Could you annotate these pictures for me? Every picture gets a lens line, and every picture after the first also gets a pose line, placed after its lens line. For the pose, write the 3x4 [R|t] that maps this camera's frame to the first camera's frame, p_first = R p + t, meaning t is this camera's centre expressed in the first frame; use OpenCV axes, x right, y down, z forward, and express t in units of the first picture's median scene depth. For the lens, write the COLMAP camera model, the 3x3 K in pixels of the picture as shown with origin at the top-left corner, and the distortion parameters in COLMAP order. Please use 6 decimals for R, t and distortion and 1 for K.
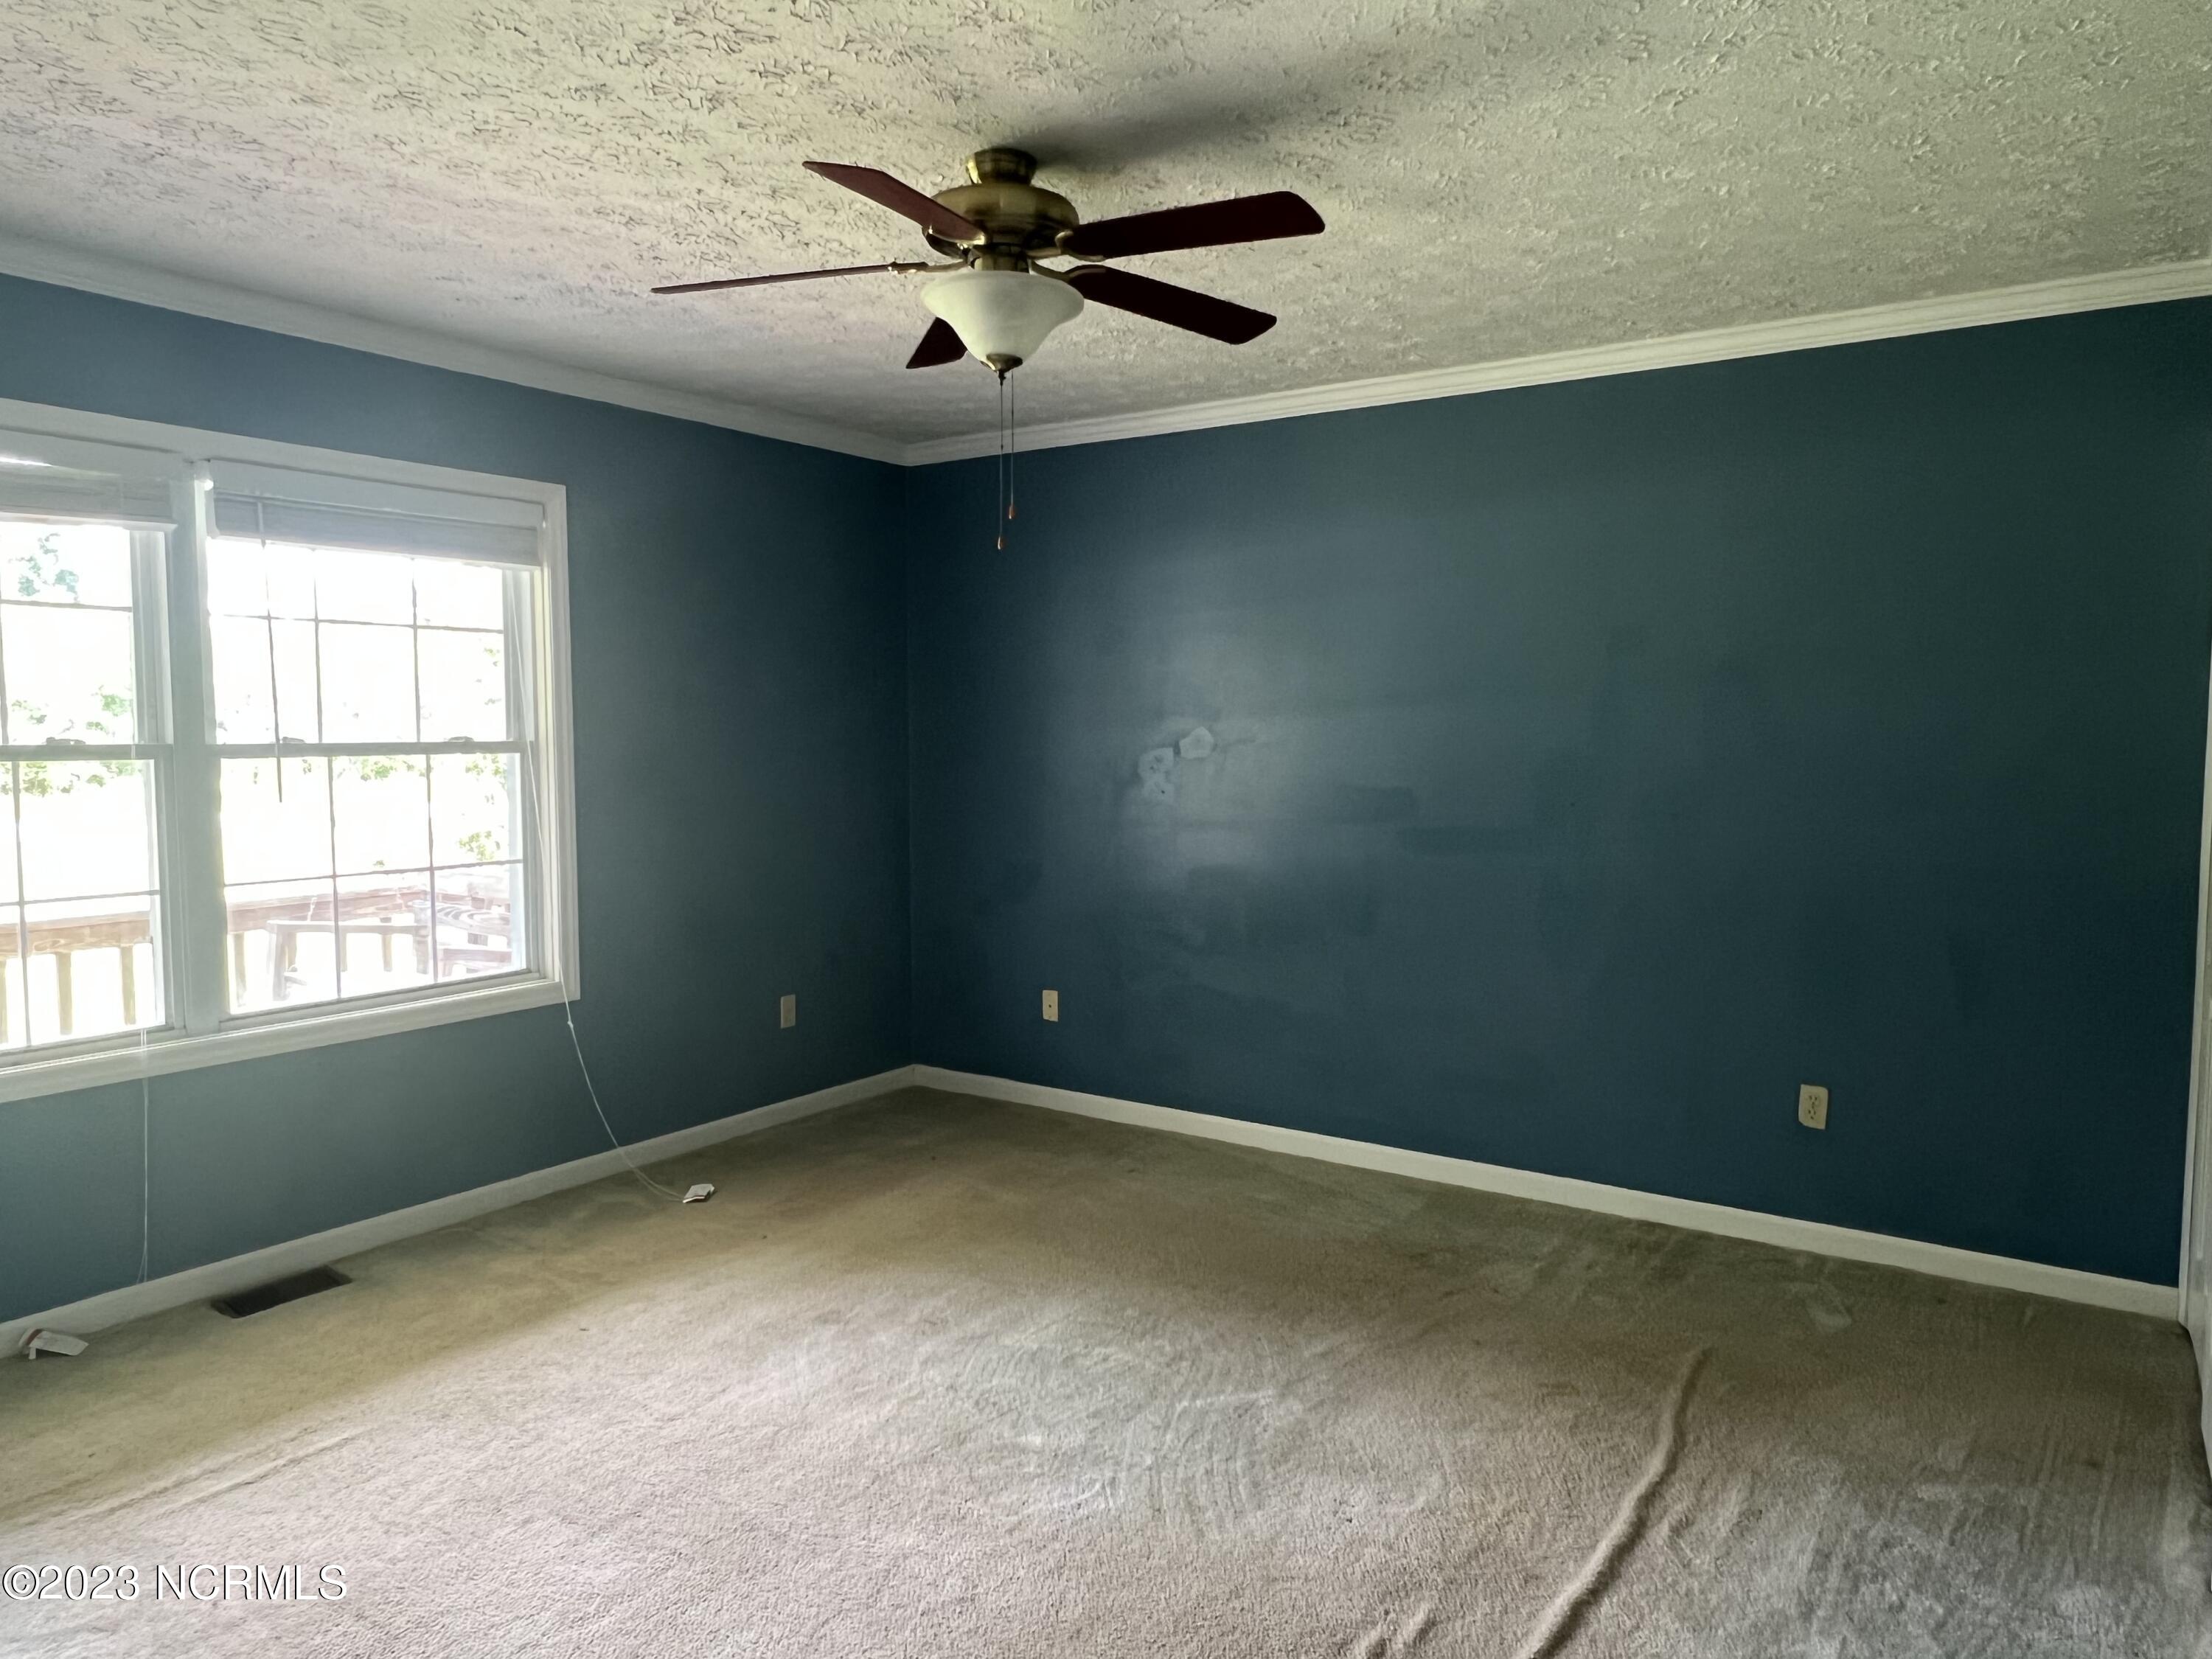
lens RADIAL K [[1469.1, 0, 1109.2], [0, 1469.1, 823.7], [0, 0, 1]] dist [-0.004406, -0.002508]
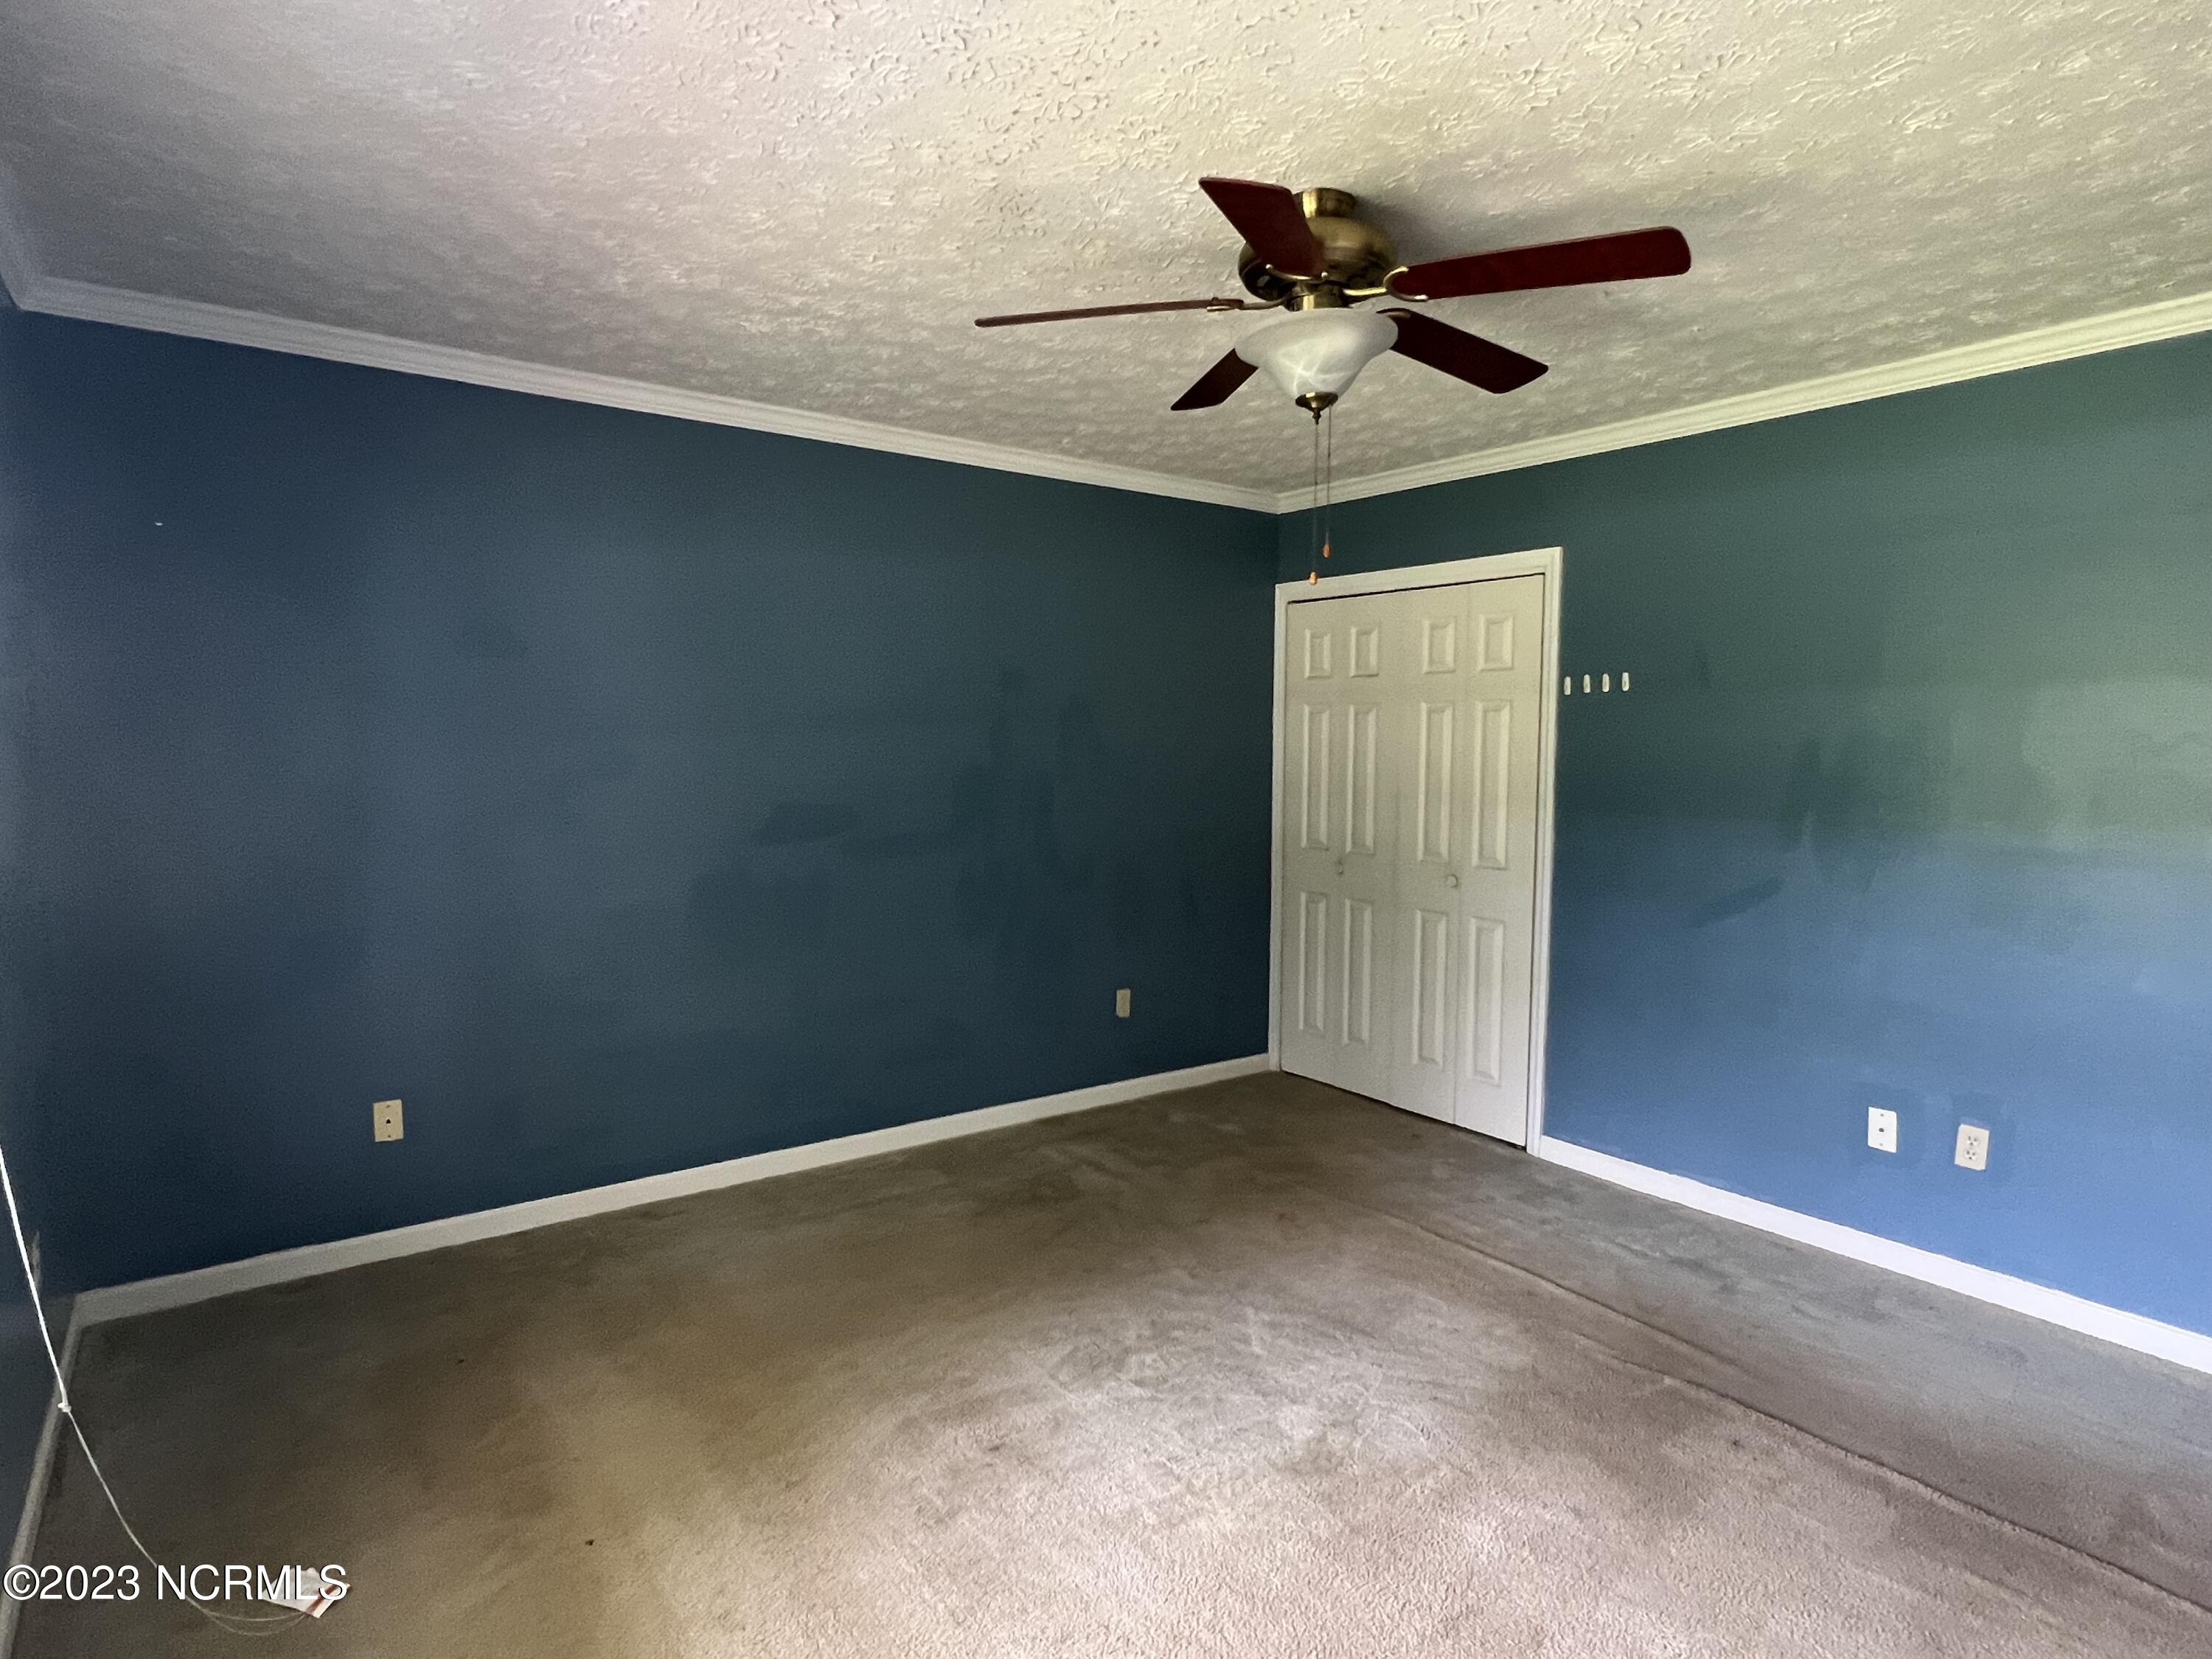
lens RADIAL K [[1199.5, 0, 1101.7], [0, 1199.5, 835.0], [0, 0, 1]] dist [0.004161, 0.000464]
pose [[0.332876, -0.075756, 0.939923, -0.671983], [0.054961, 0.996632, 0.060862, -0.052450], [-0.941368, 0.031399, 0.335919, 0.632315]]
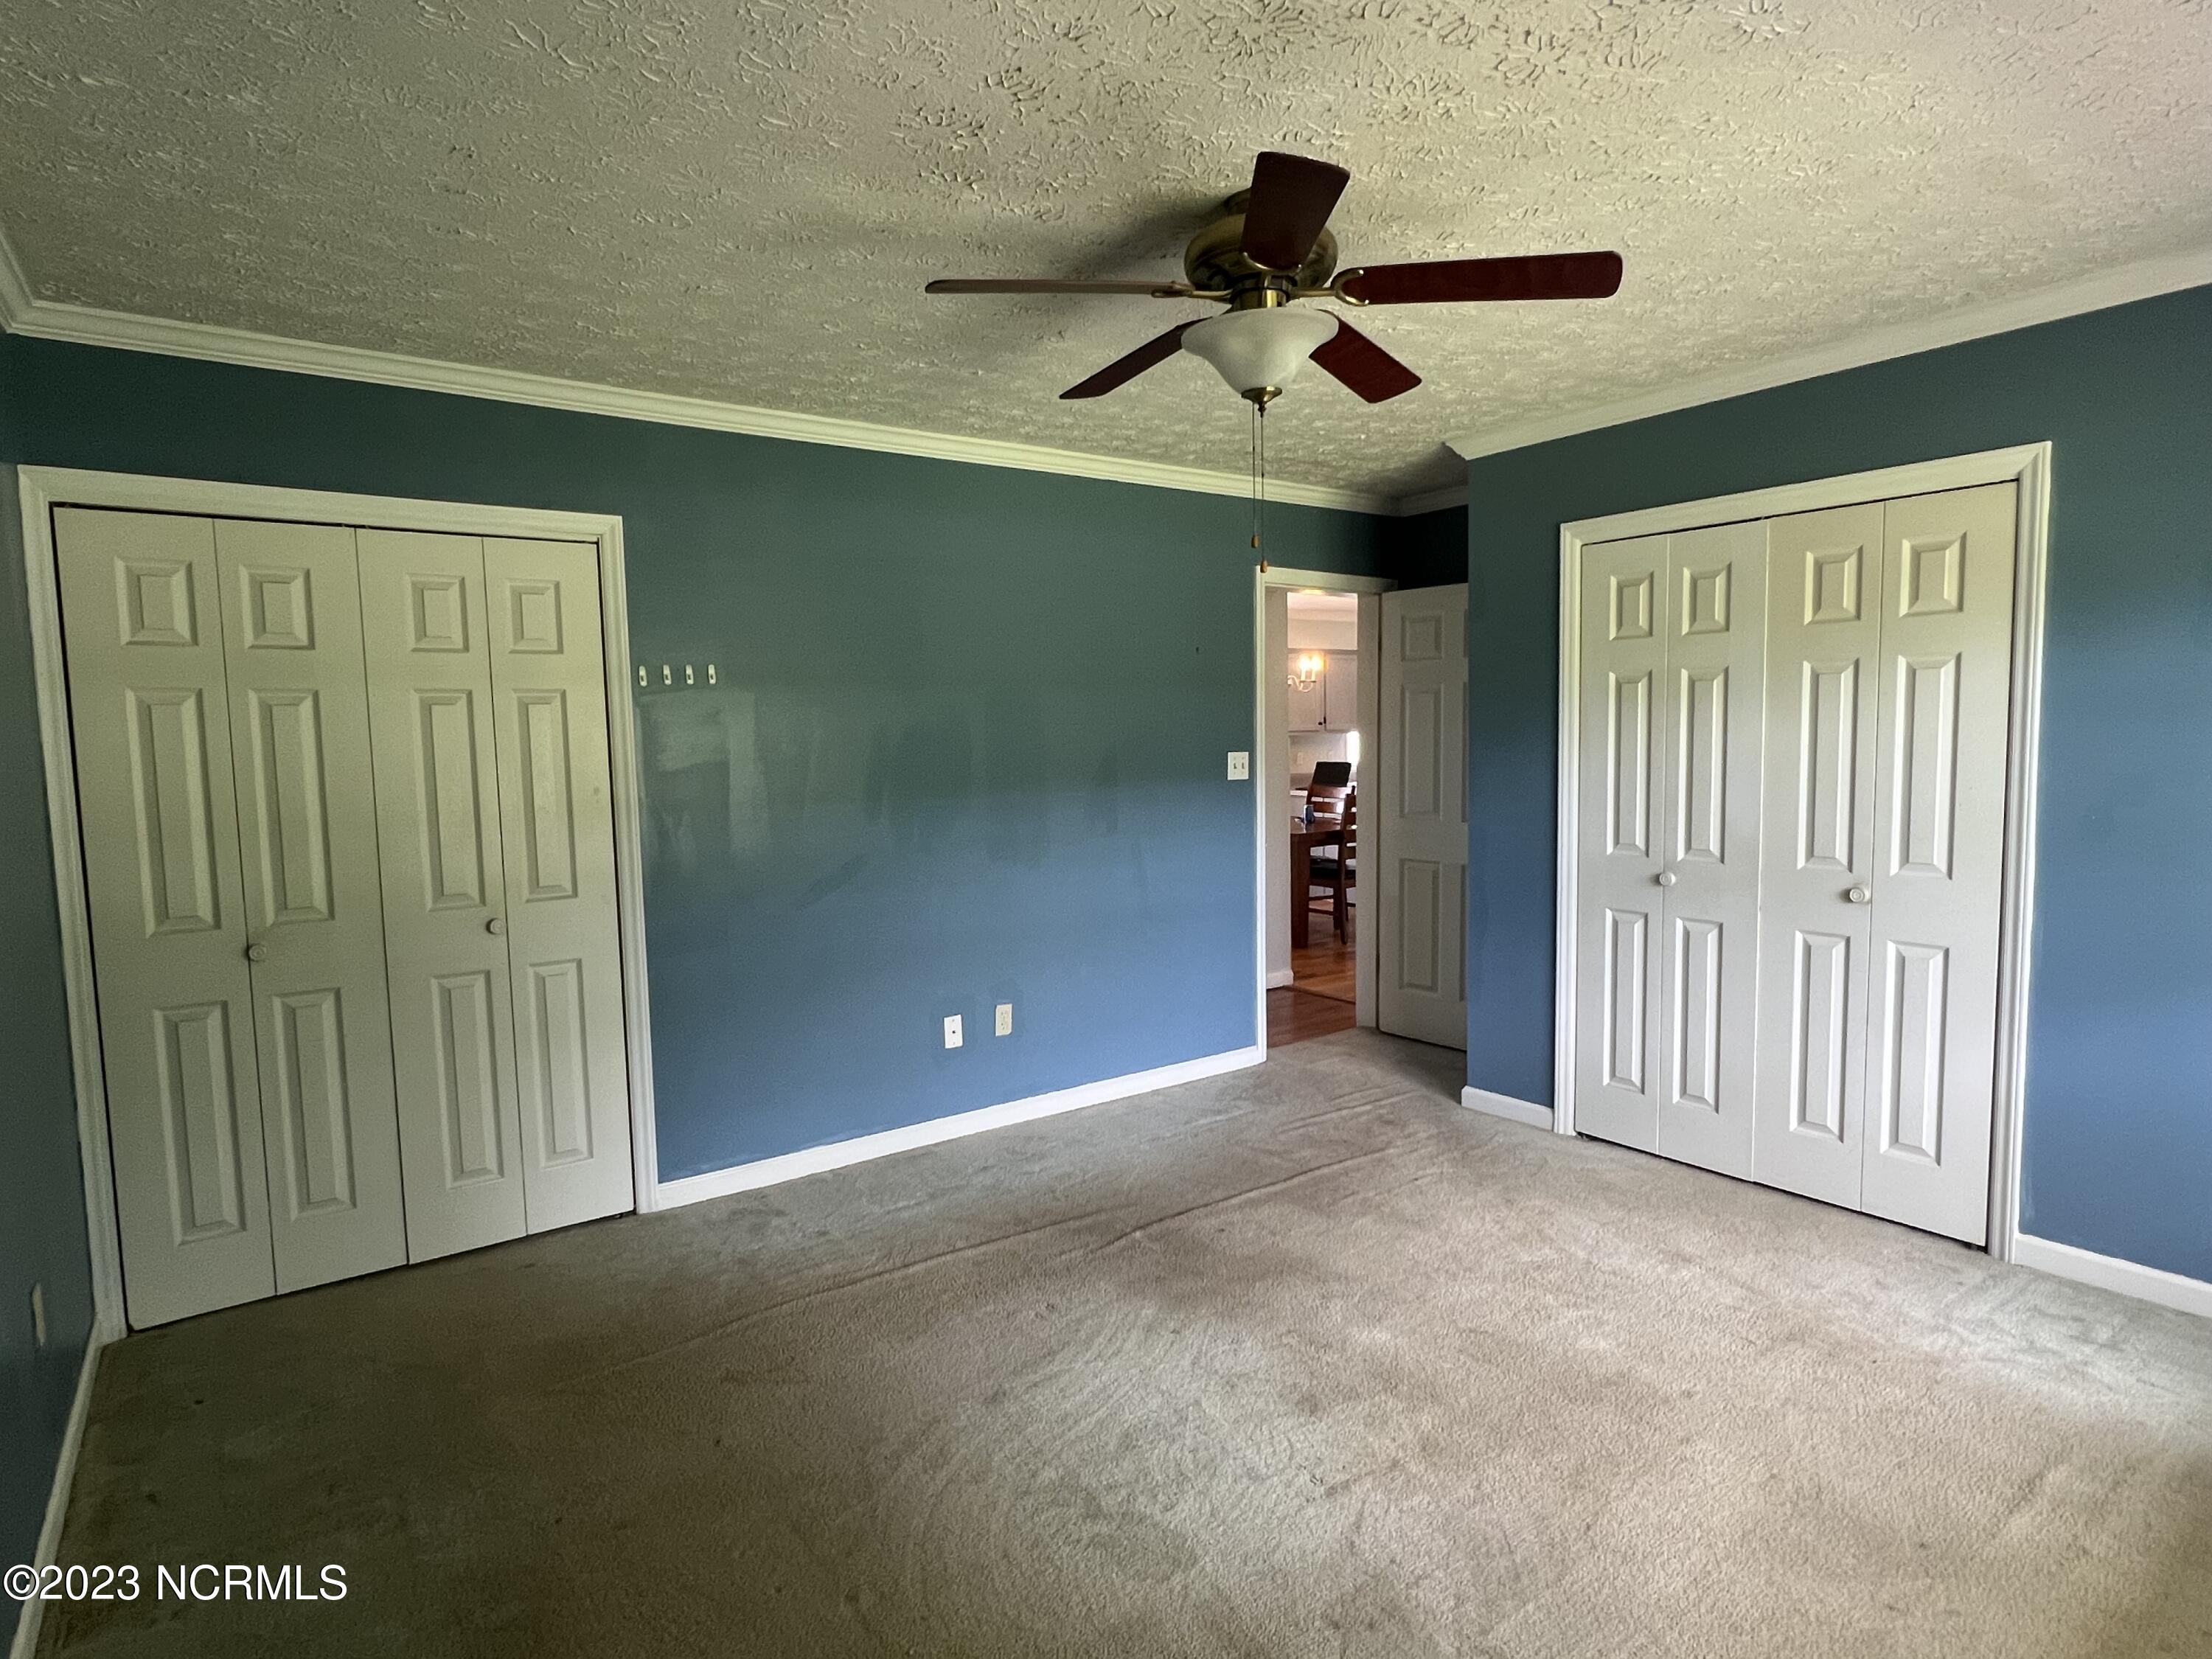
lens RADIAL K [[1199.5, 0, 1092.3], [0, 1199.5, 833.1], [0, 0, 1]] dist [0.004161, 0.000464]
pose [[-0.938472, -0.012815, 0.345119, -0.188077], [0.040705, 0.988241, 0.147384, -0.099199], [-0.342949, 0.152363, -0.926915, 1.364721]]
